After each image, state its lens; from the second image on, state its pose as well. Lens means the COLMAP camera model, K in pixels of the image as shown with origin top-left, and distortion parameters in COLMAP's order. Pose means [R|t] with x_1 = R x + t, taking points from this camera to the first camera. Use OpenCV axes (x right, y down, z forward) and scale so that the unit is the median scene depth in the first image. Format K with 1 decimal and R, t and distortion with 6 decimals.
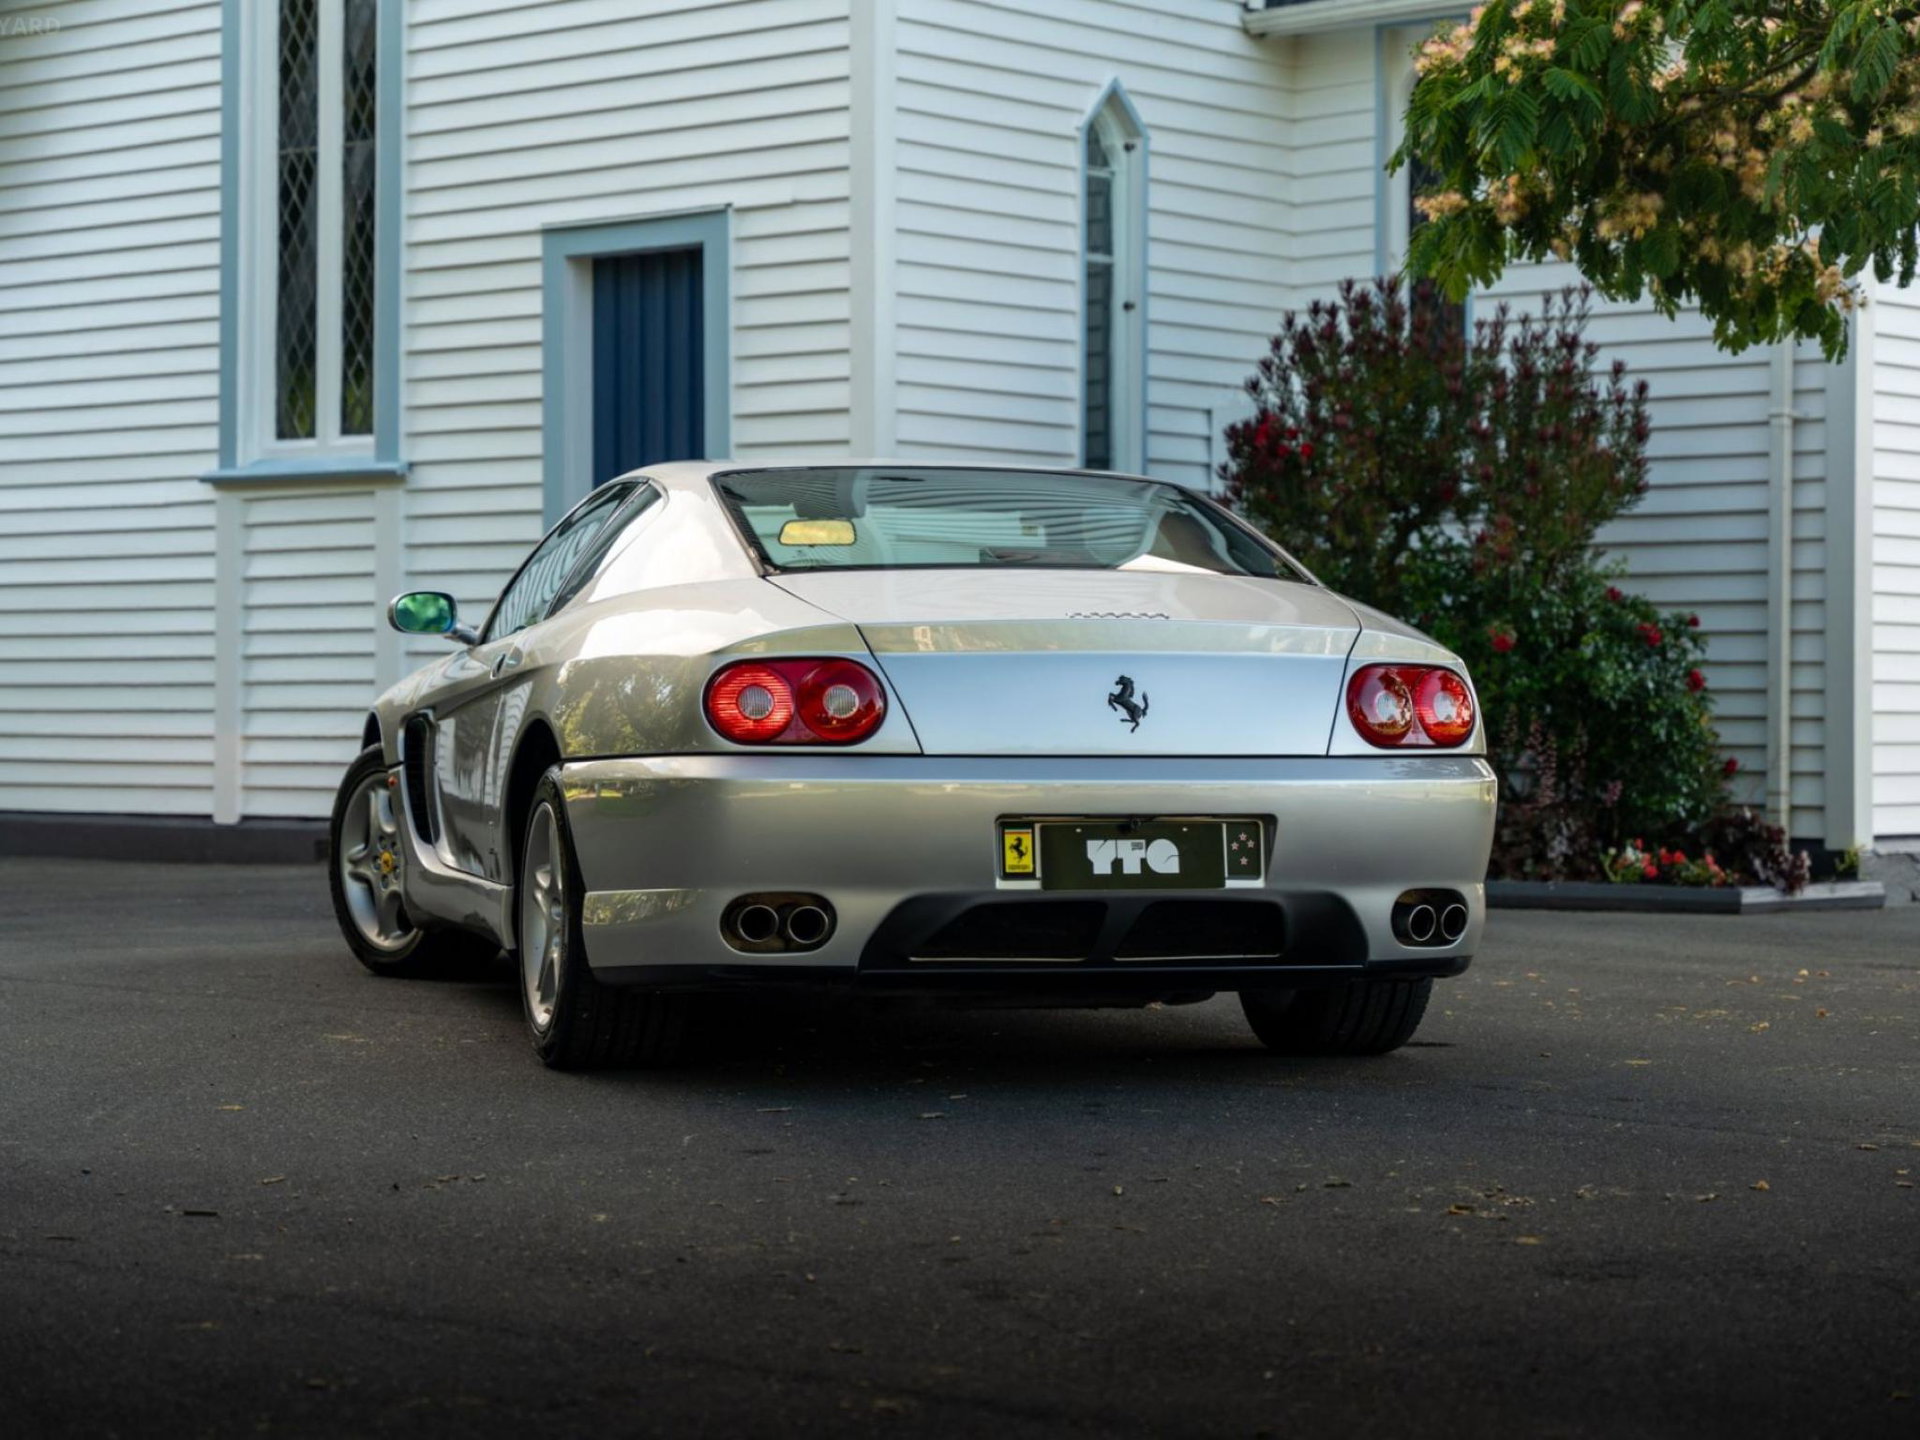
lens RADIAL K [[4298.4, 0, 985.4], [0, 4298.4, 717.6], [0, 0, 1]] dist [0.060795, 0.000000]
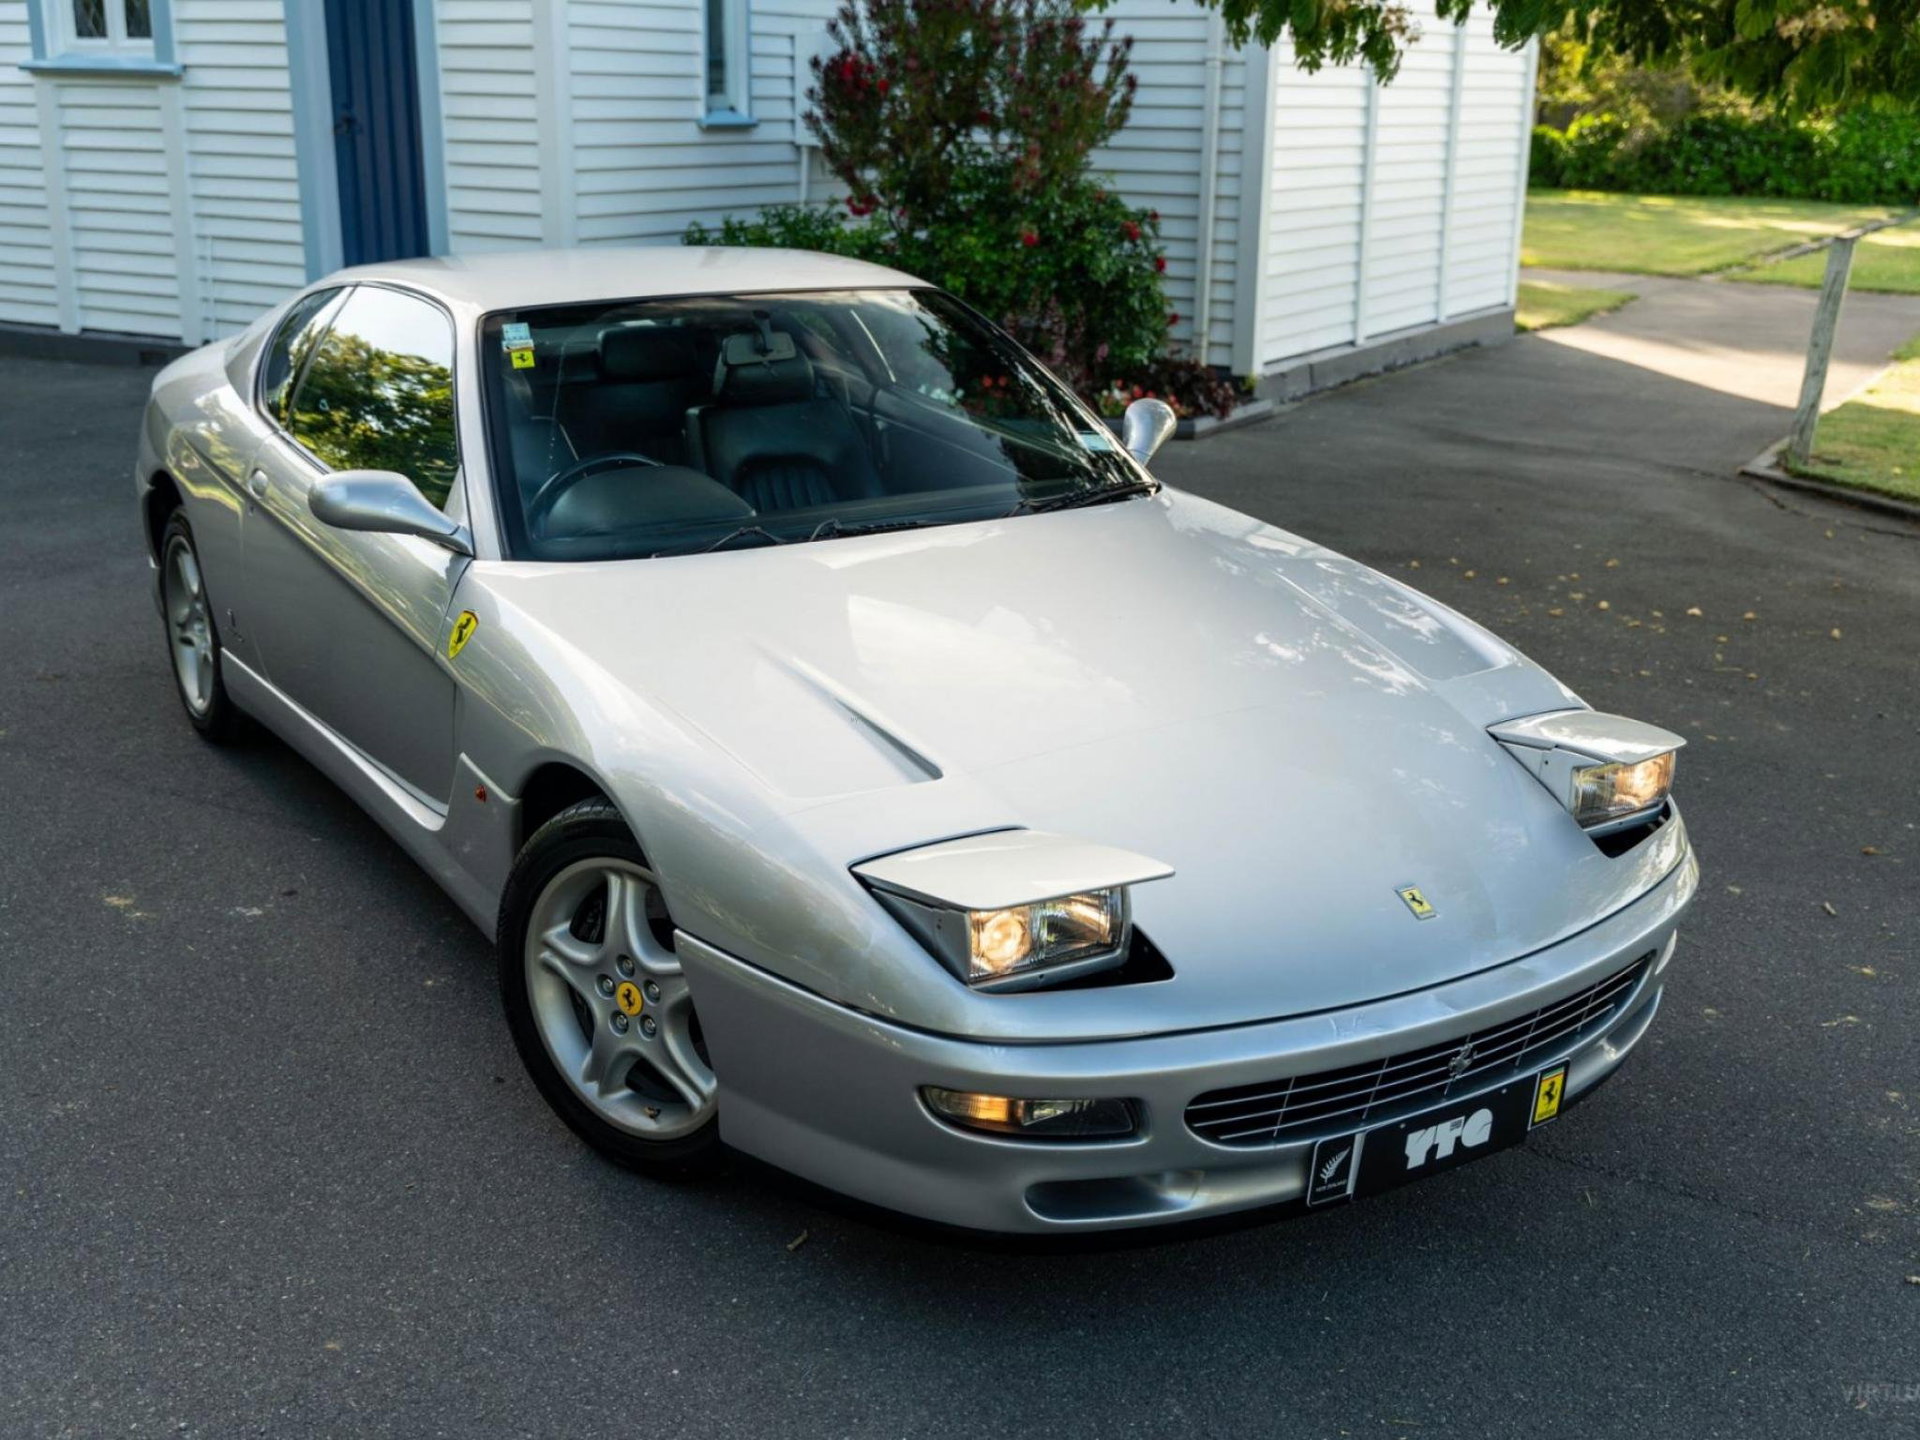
lens RADIAL K [[2028.3, 0, 955.1], [0, 2028.3, 689.3], [0, 0, 1]] dist [0.023288, 0.000000]
pose [[0.982086, -0.042140, 0.183663, -0.026132], [-0.013084, 0.957072, 0.289554, -0.062666], [-0.187980, -0.286770, 0.939375, 0.331657]]
